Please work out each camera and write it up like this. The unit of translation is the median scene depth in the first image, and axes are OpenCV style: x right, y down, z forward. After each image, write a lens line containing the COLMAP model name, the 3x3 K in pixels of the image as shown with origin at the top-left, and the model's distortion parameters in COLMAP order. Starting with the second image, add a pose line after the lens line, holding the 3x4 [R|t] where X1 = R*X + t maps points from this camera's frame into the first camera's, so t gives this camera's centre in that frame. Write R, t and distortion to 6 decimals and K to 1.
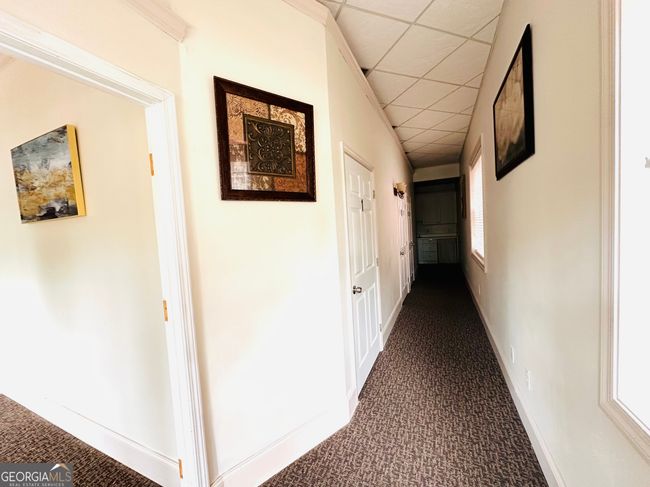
lens RADIAL K [[255.6, 0, 325.2], [0, 255.6, 246.3], [0, 0, 1]] dist [-0.014037, -0.001129]
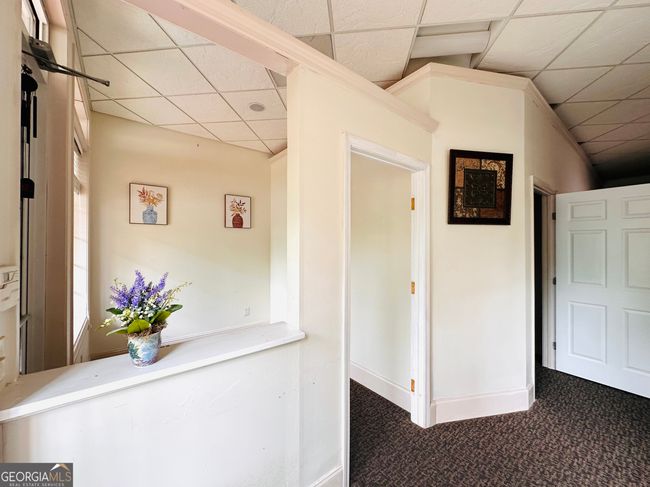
lens RADIAL K [[255.6, 0, 319.7], [0, 255.6, 243.4], [0, 0, 1]] dist [-0.014037, -0.001129]
pose [[0.875778, 0.062404, -0.478664, -0.290280], [-0.091276, 0.995128, -0.037265, 0.060504], [0.474006, 0.076326, 0.877207, -0.653464]]
